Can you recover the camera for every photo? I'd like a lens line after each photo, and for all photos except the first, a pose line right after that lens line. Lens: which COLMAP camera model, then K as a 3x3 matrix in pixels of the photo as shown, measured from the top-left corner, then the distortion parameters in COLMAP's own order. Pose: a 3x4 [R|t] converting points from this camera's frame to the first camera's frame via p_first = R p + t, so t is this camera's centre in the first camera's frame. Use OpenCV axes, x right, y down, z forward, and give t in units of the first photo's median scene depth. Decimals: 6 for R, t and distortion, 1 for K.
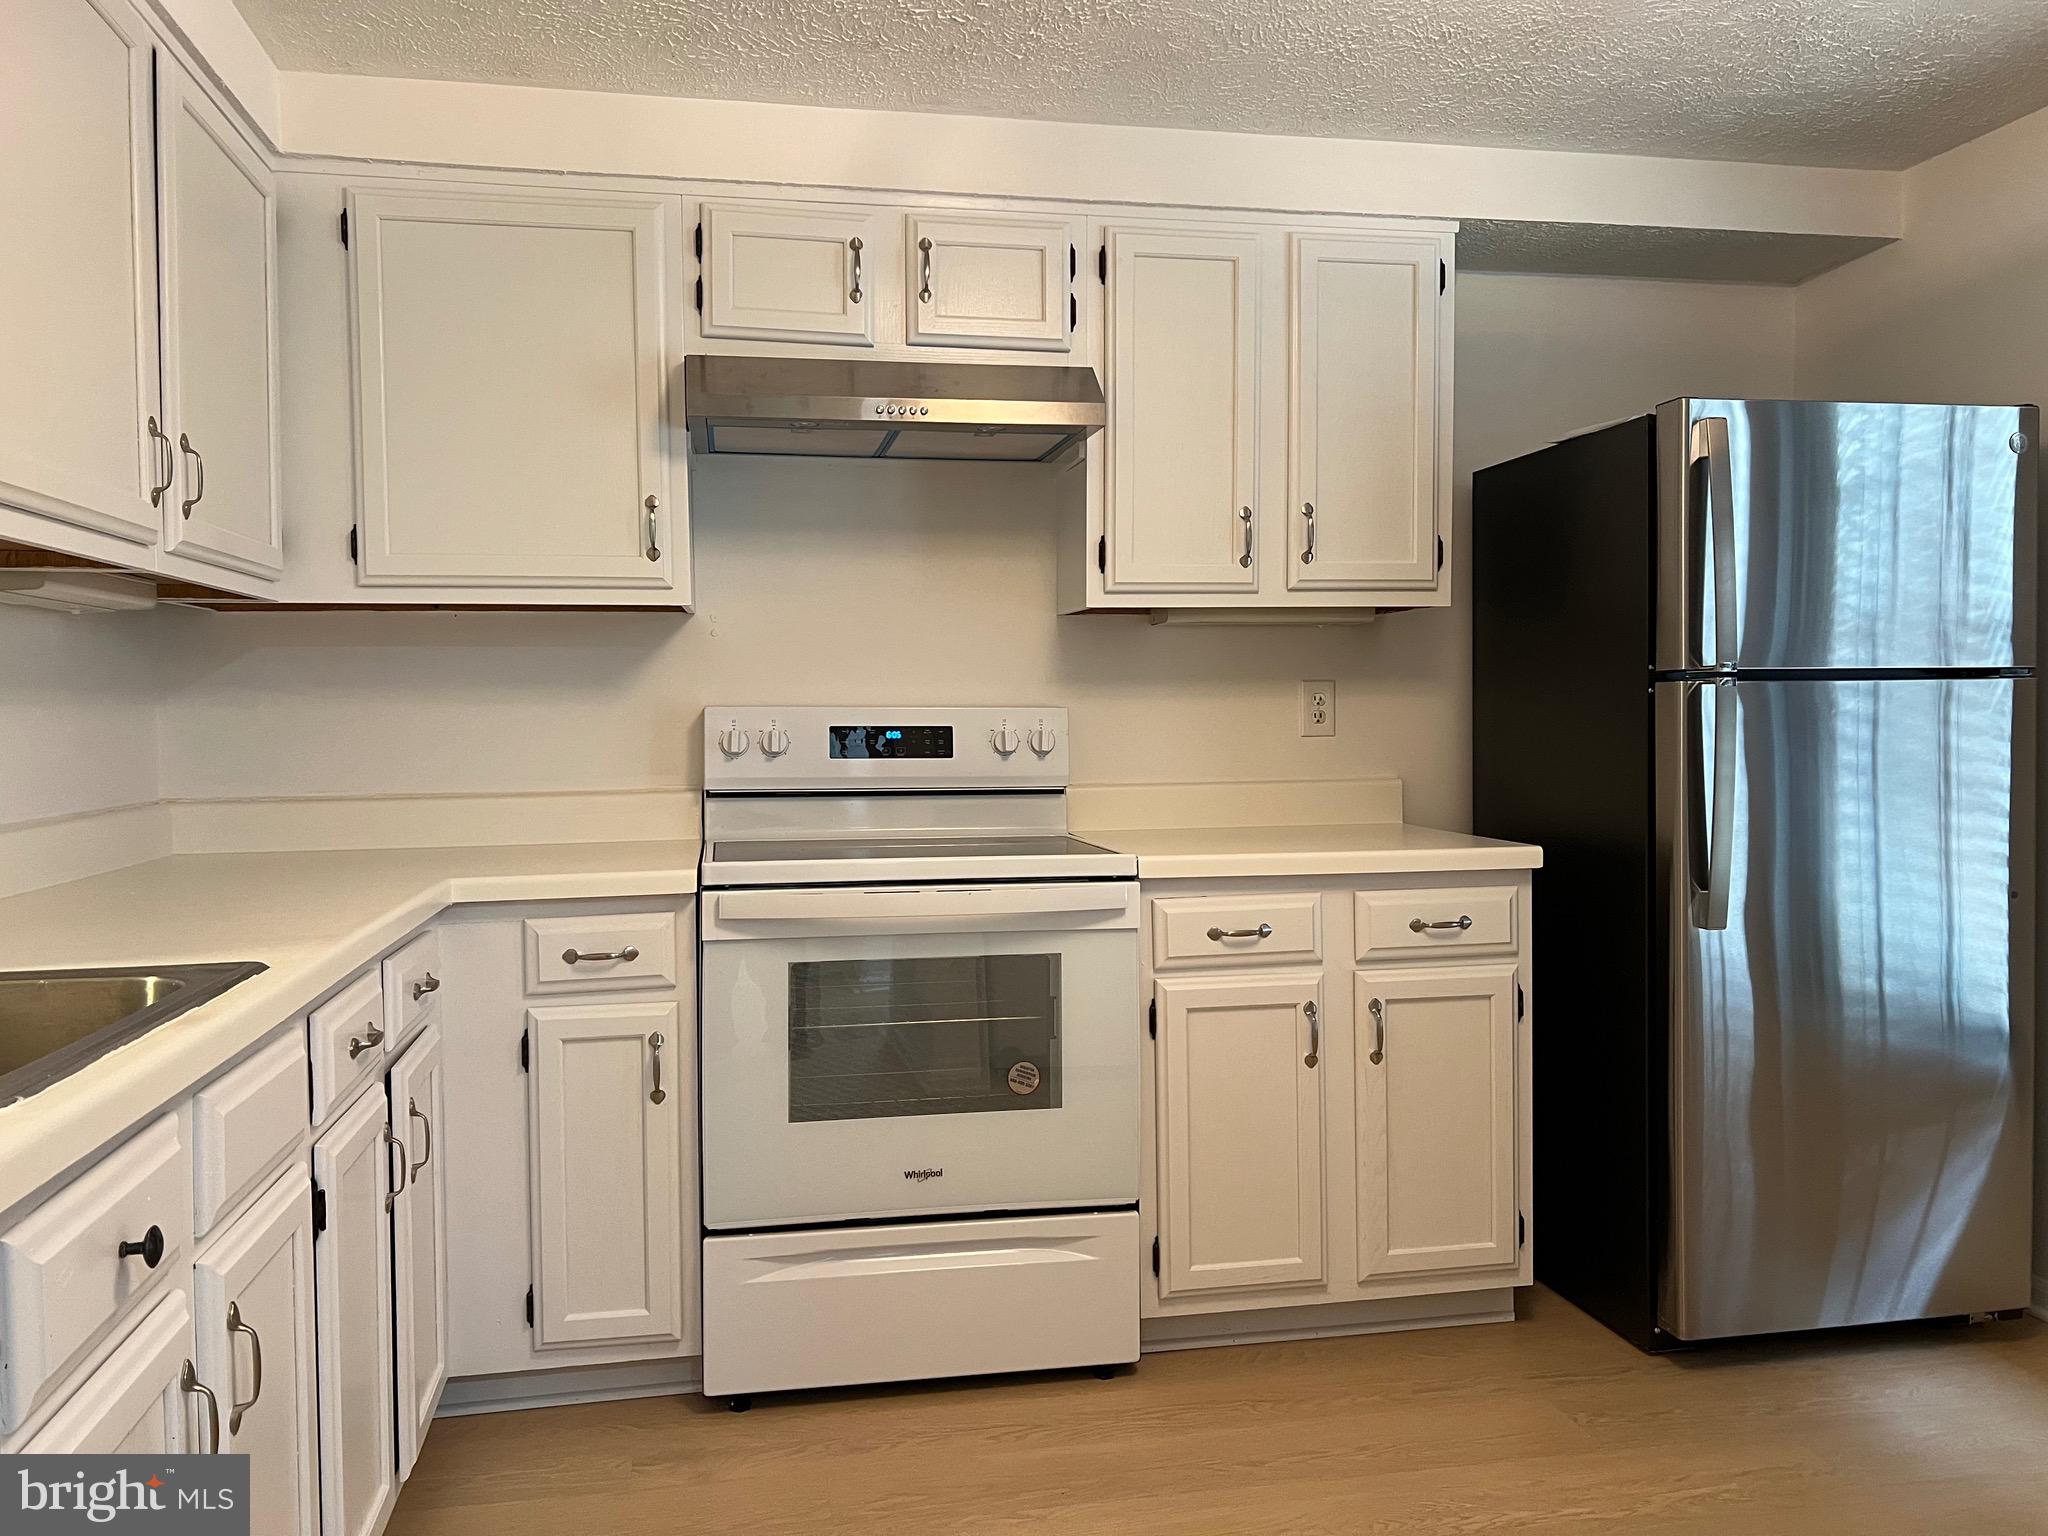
lens RADIAL K [[1524.4, 0, 1015.7], [0, 1524.4, 766.1], [0, 0, 1]] dist [0.144279, -0.317379]
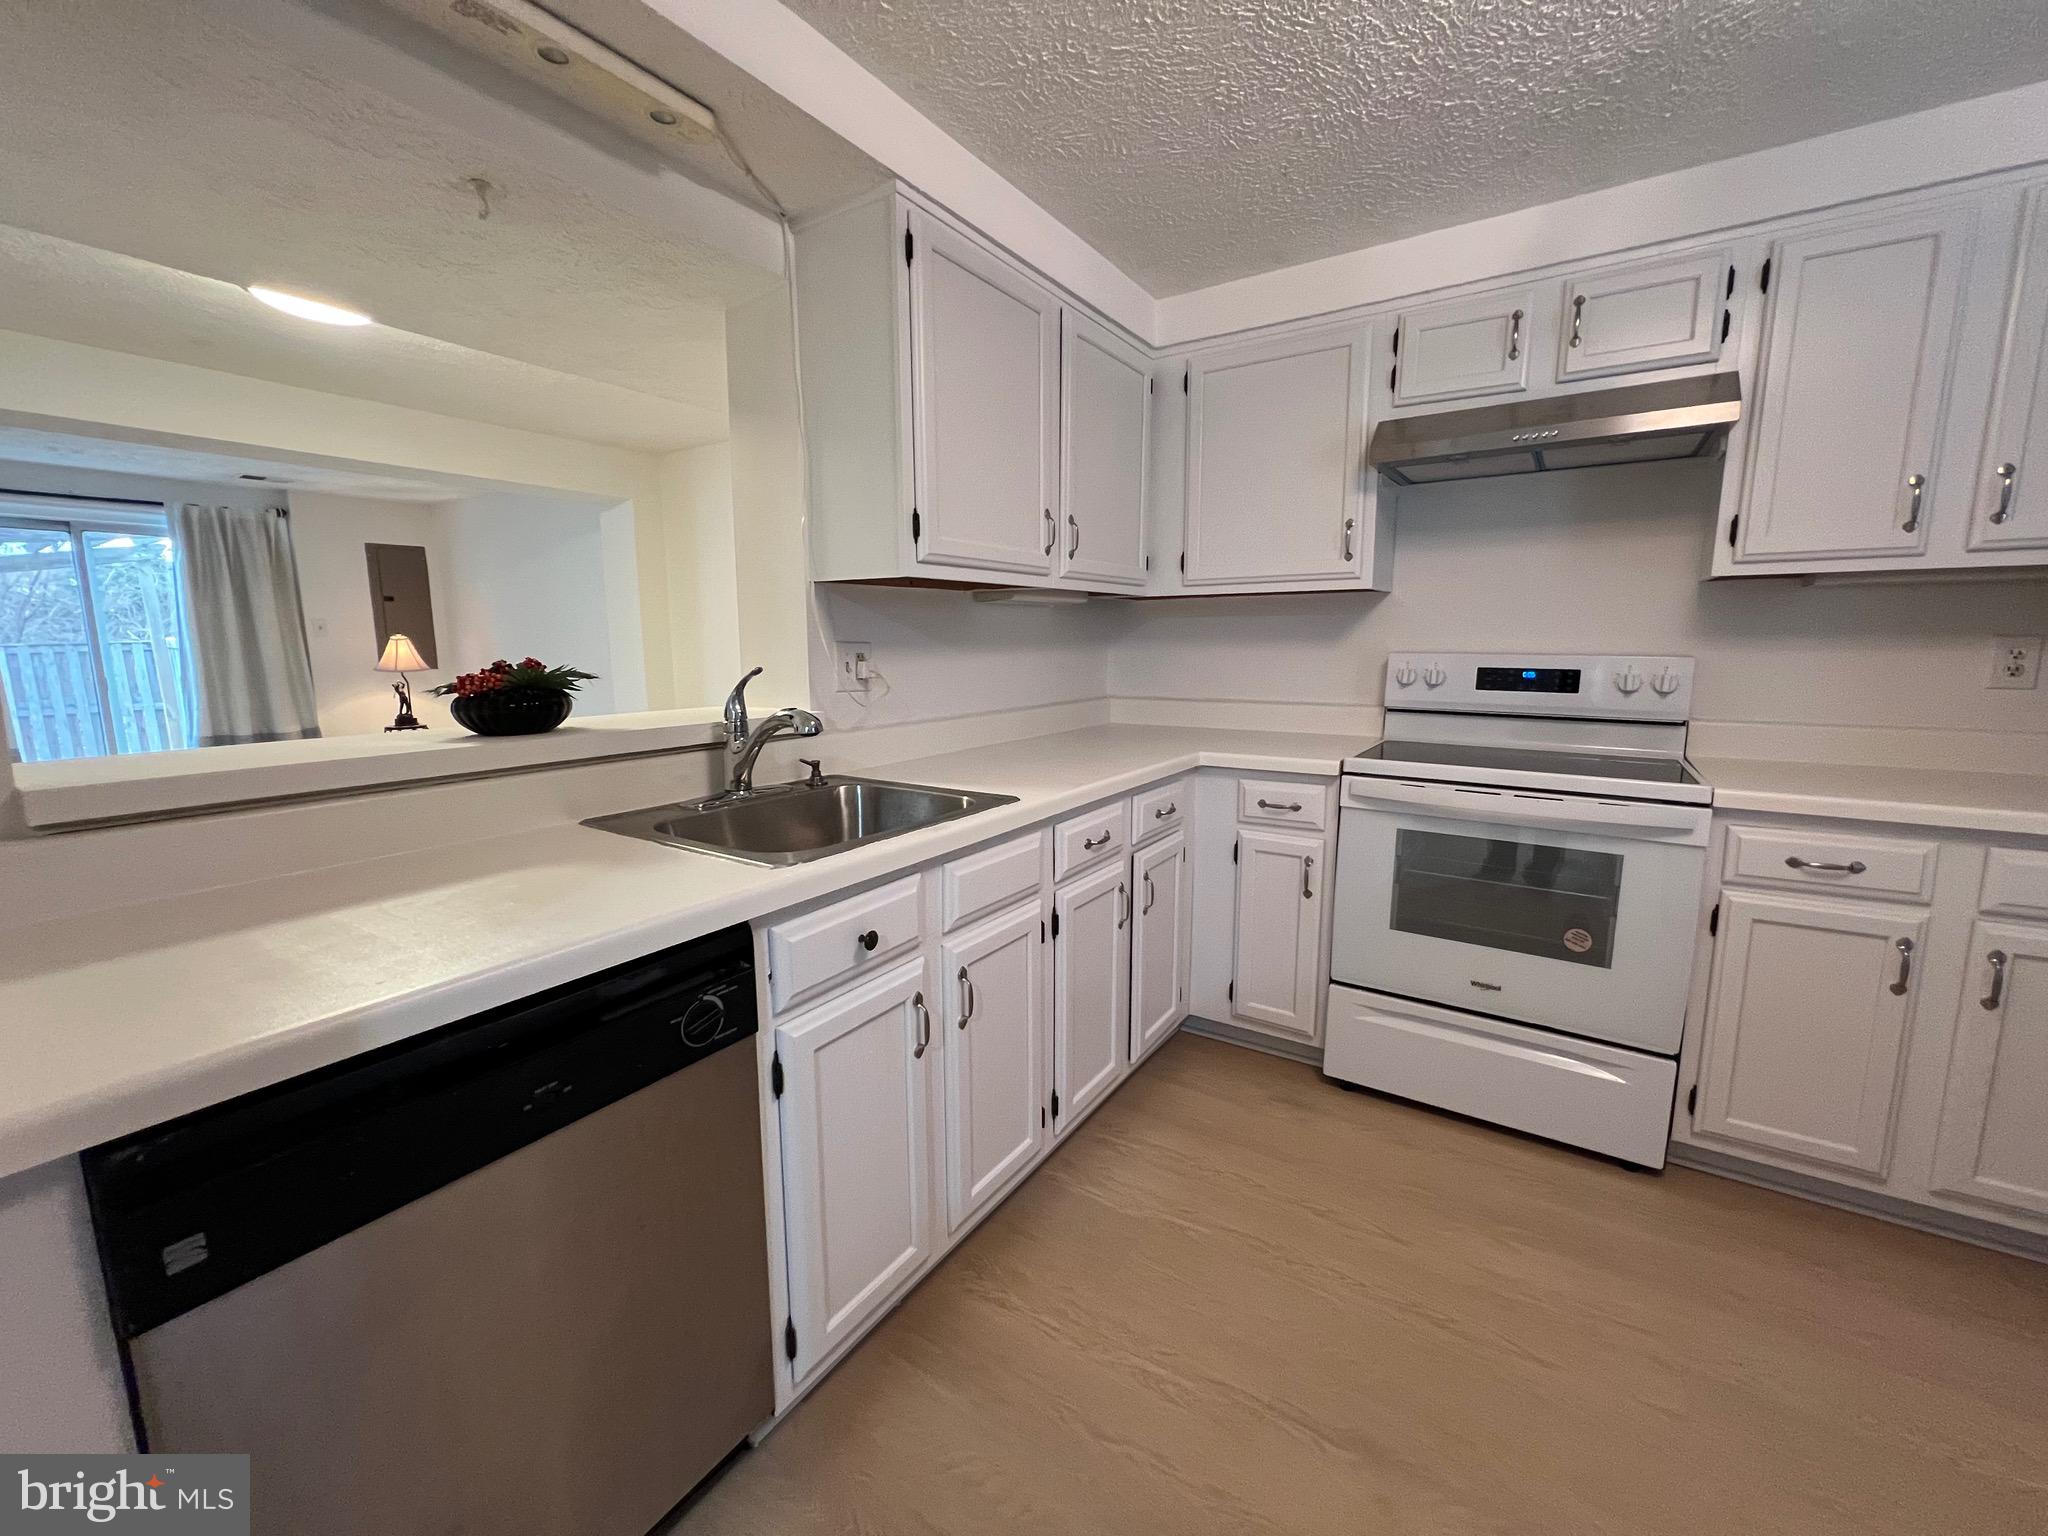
lens RADIAL K [[823.3, 0, 1016.7], [0, 823.3, 763.2], [0, 0, 1]] dist [-0.002482, 0.000011]
pose [[0.713943, 0.109882, -0.691528, 0.128759], [-0.026199, 0.991110, 0.130437, -0.029605], [0.699714, -0.075008, 0.710475, 0.148825]]
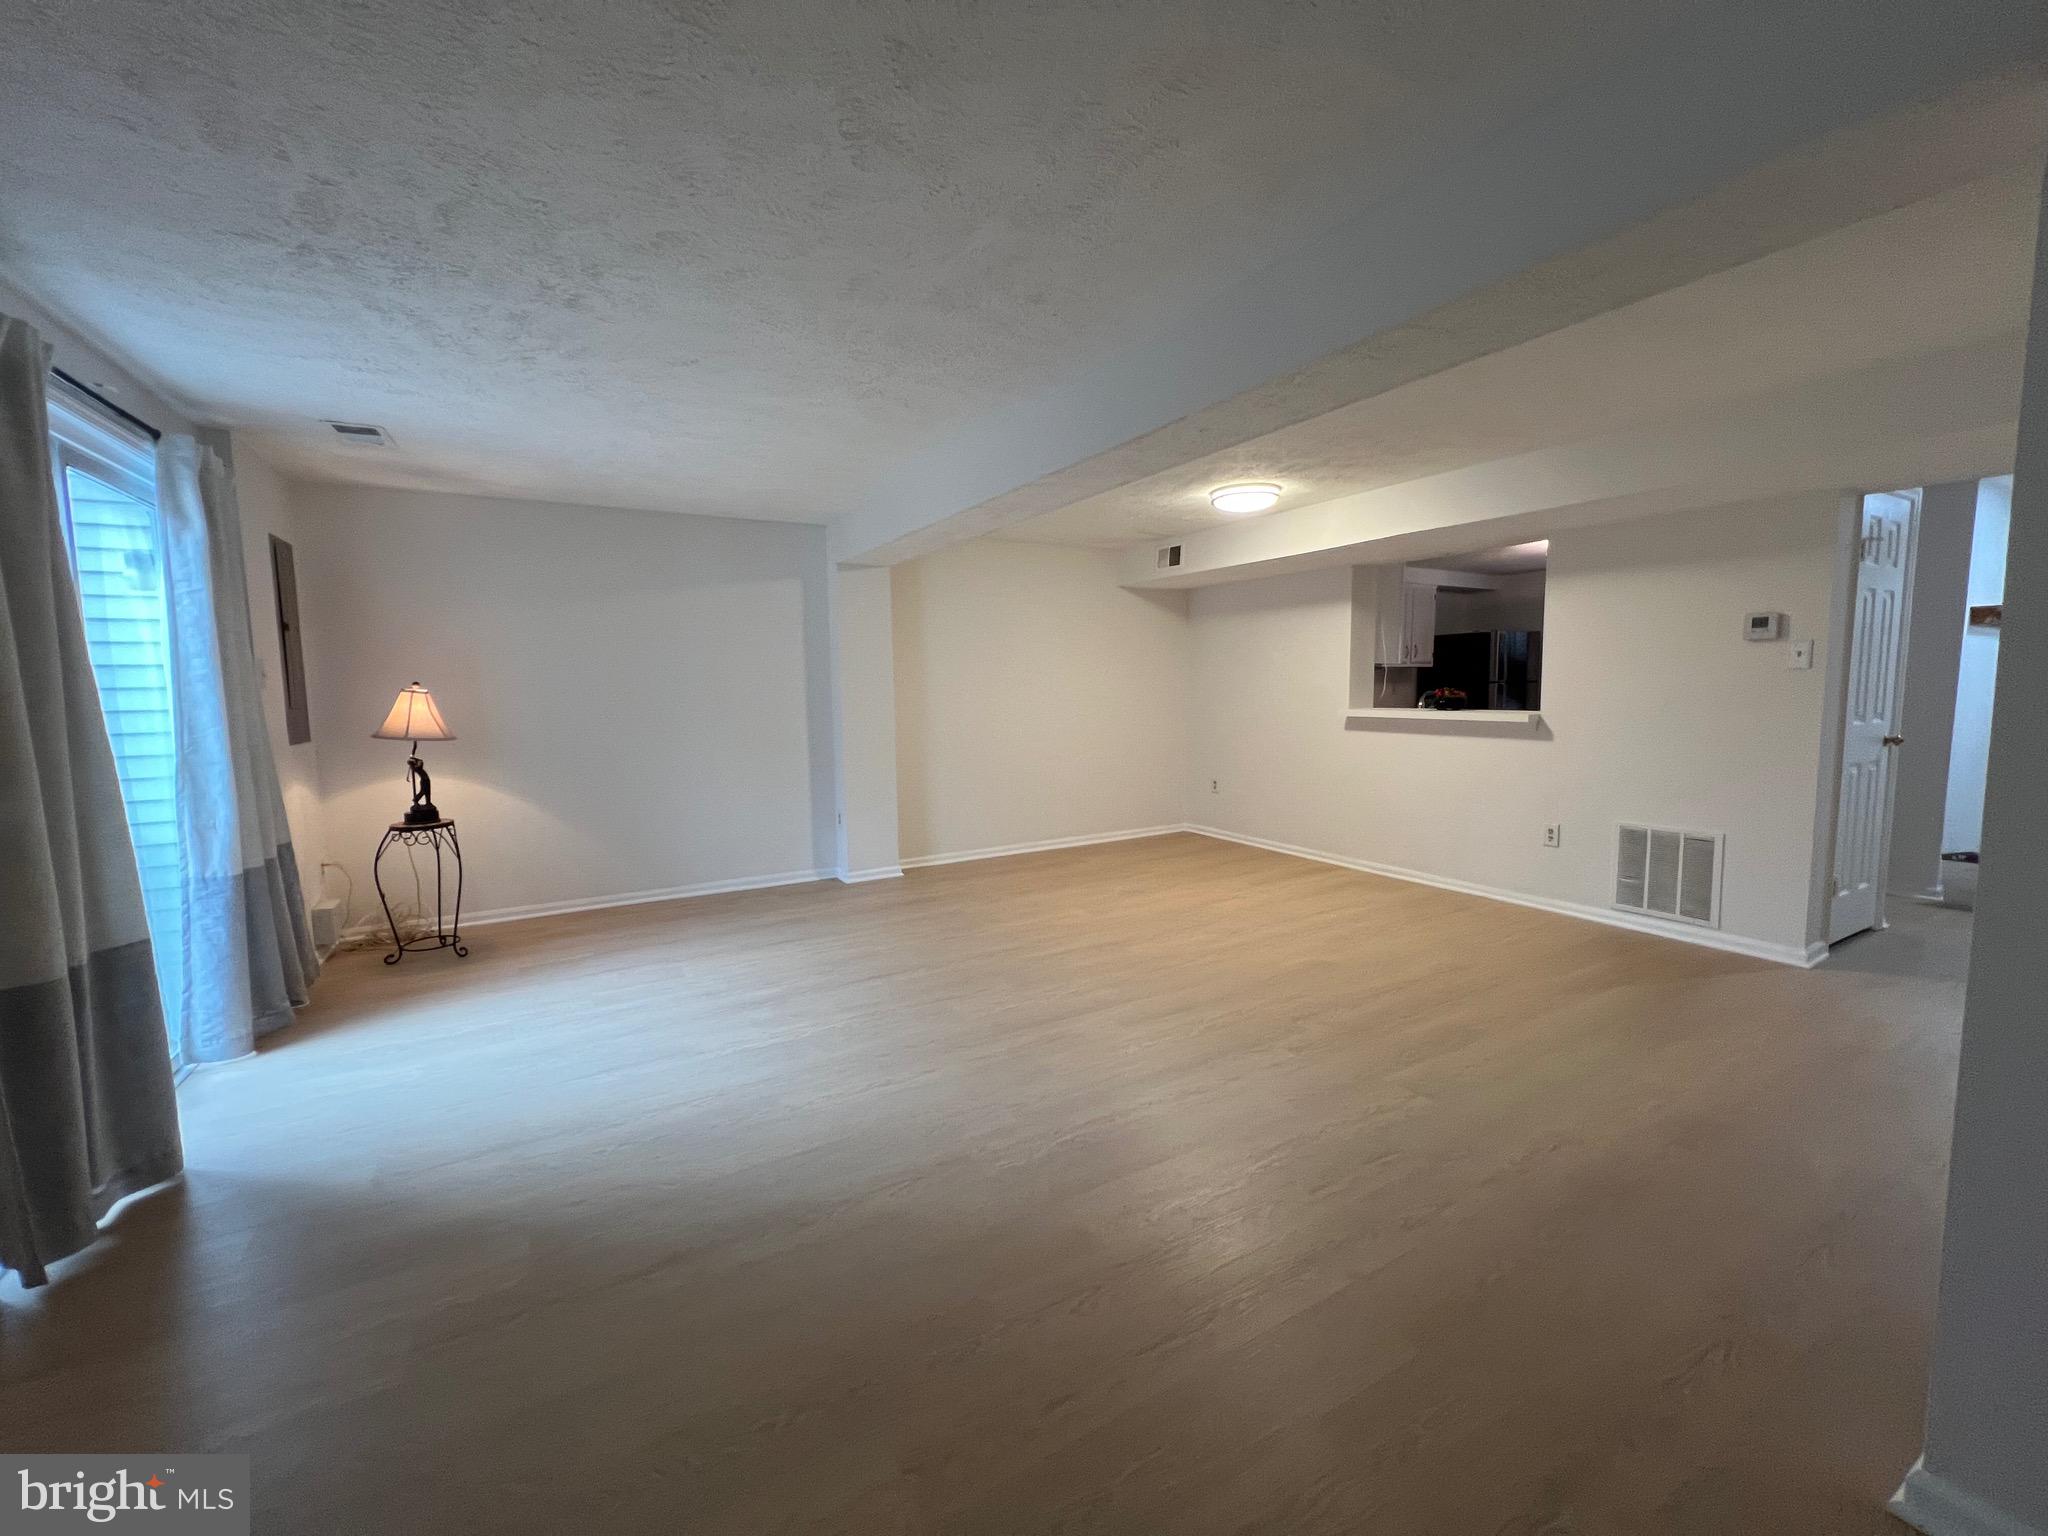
lens RADIAL K [[813.8, 0, 1024.0], [0, 813.8, 768.0], [0, 0, 1]] dist [0.000825, 0.000037]
pose [[0.940912, -0.032826, 0.337058, -1.961096], [0.011148, 0.997754, 0.066050, 0.021783], [-0.338469, -0.058390, 0.939164, -1.074029]]
